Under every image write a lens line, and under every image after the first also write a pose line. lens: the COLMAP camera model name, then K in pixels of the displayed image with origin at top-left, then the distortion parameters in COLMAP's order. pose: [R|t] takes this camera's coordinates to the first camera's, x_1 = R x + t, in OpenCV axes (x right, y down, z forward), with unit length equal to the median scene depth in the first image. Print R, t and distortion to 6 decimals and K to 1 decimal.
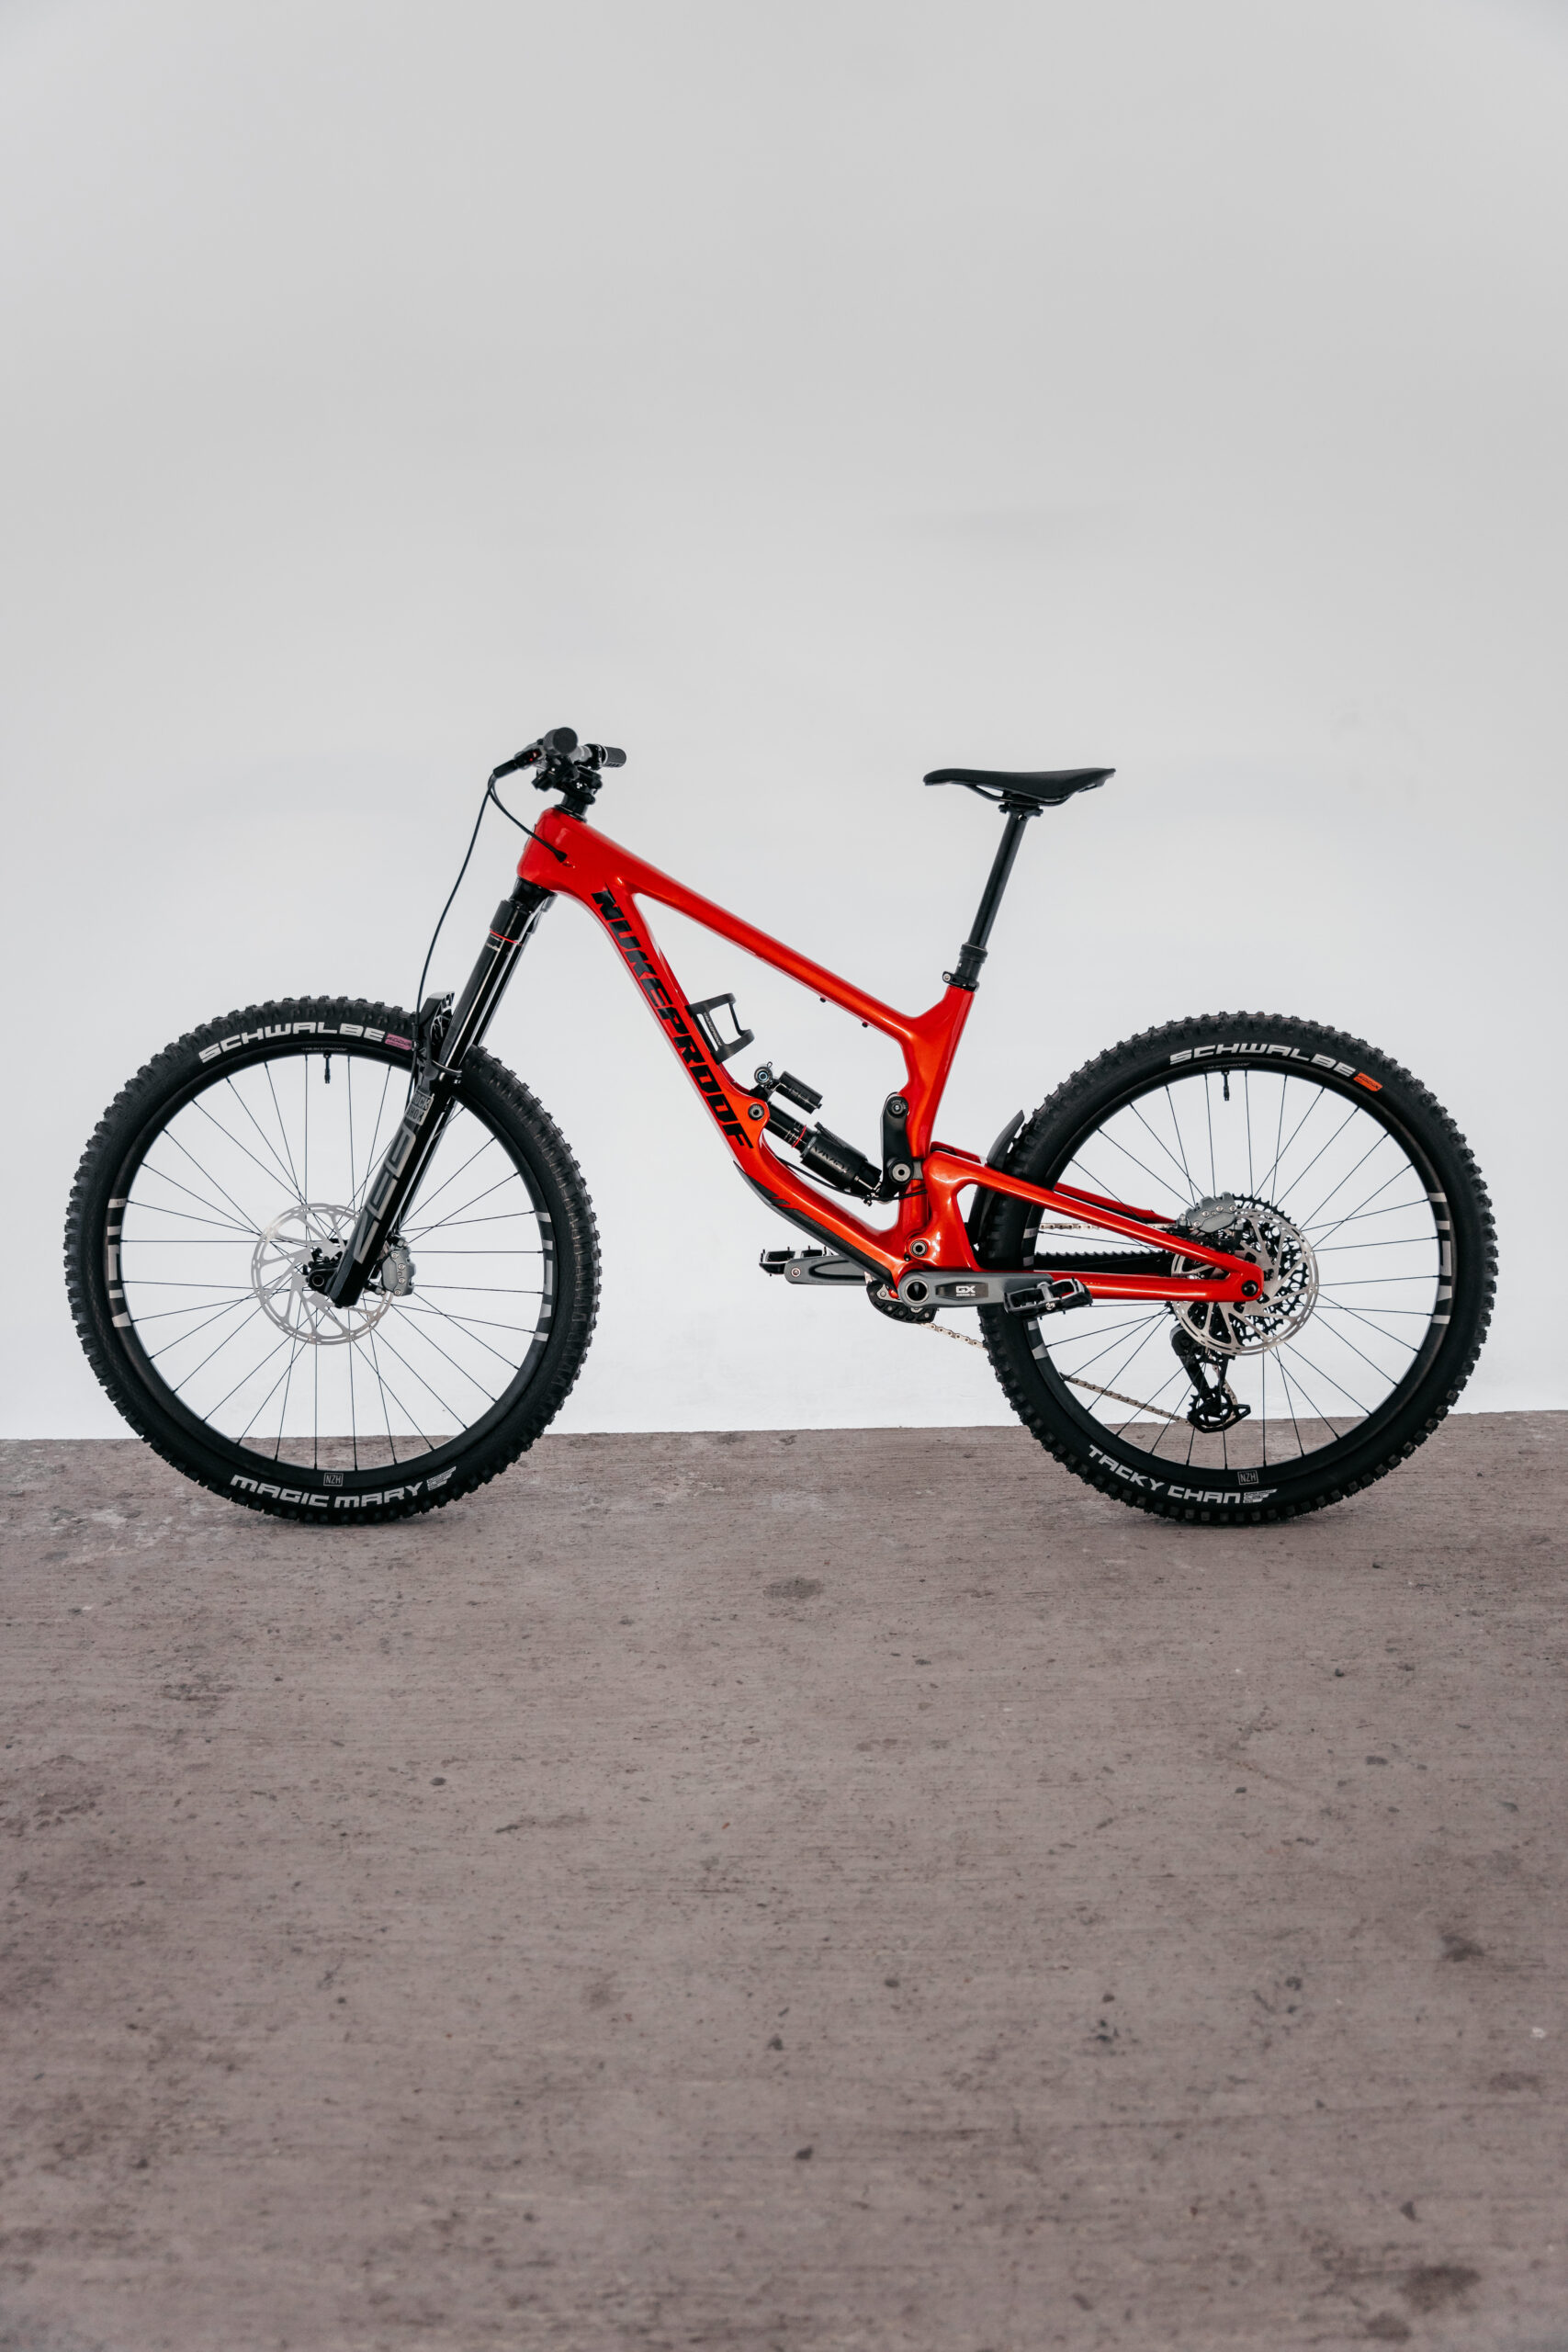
lens RADIAL K [[1913.7, 0, 781.3], [0, 1913.7, 1183.7], [0, 0, 1]] dist [-0.144299, 0.168461]
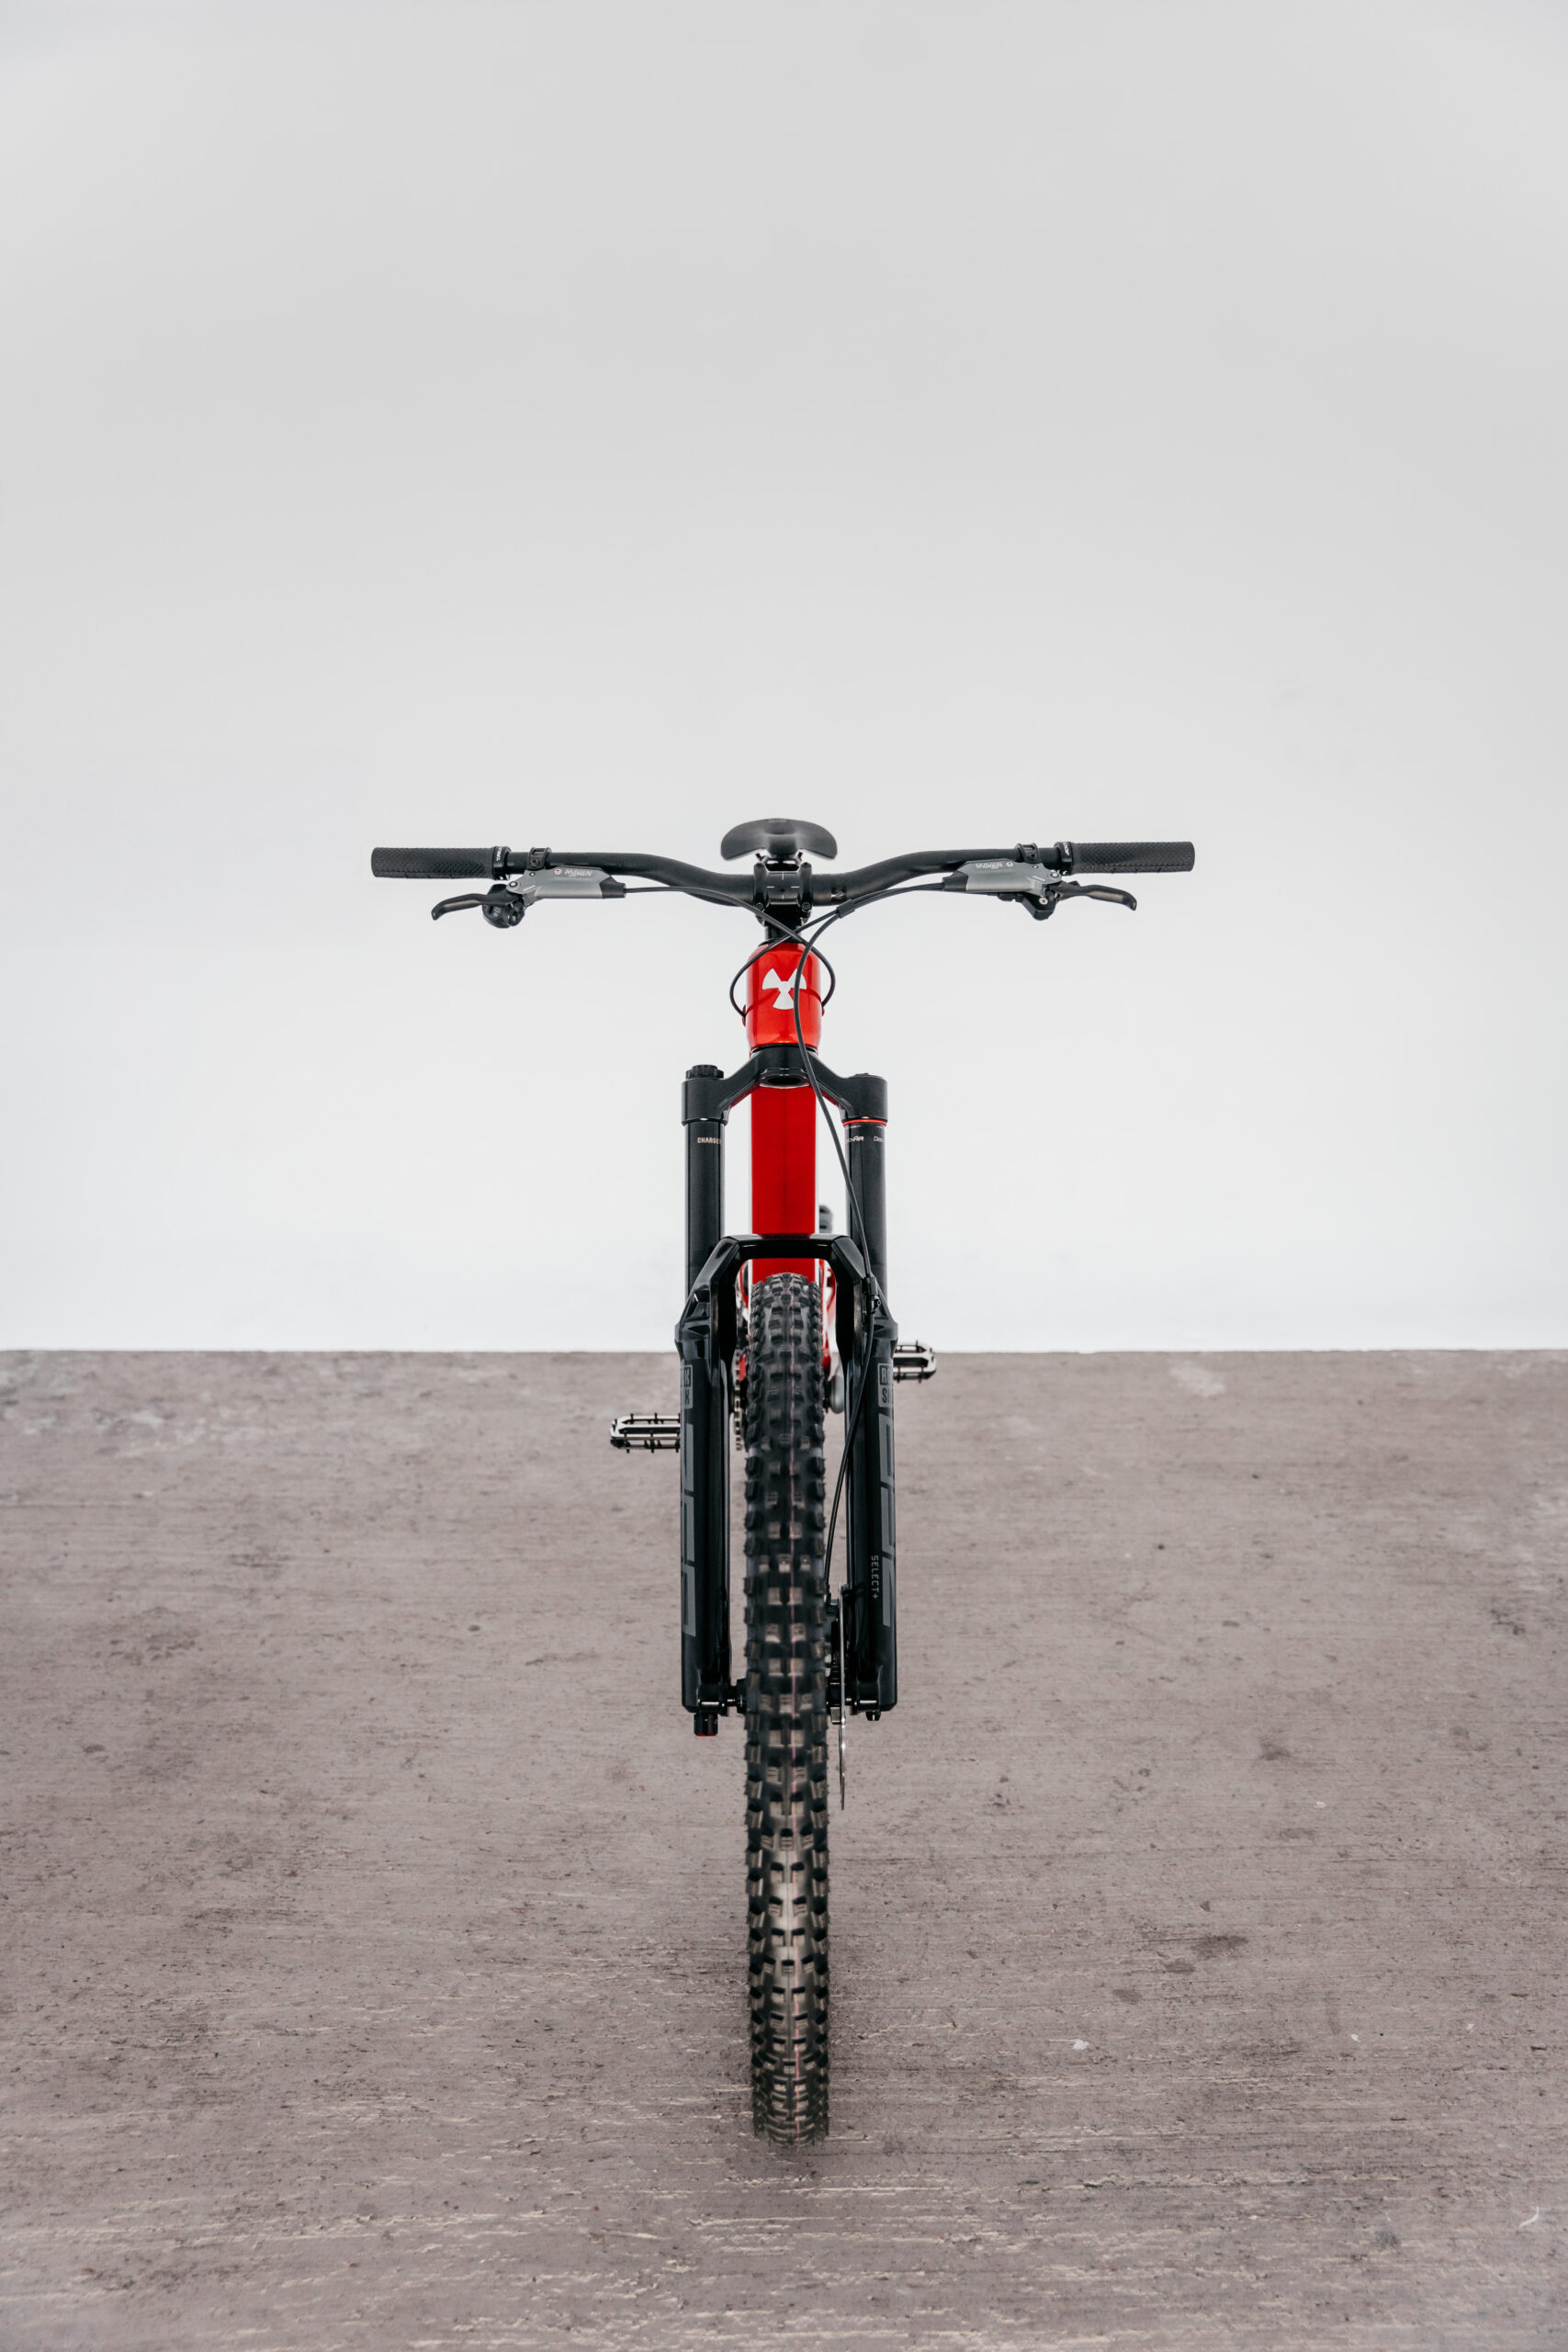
lens RADIAL K [[2185.7, 0, 784.0], [0, 2185.7, 1176.0], [0, 0, 1]] dist [-0.116999, 0.216595]
pose [[0.999137, 0.021331, 0.035652, -0.036395], [-0.022886, 0.998778, 0.043801, -0.045041], [-0.034675, -0.044579, 0.998404, -0.413722]]
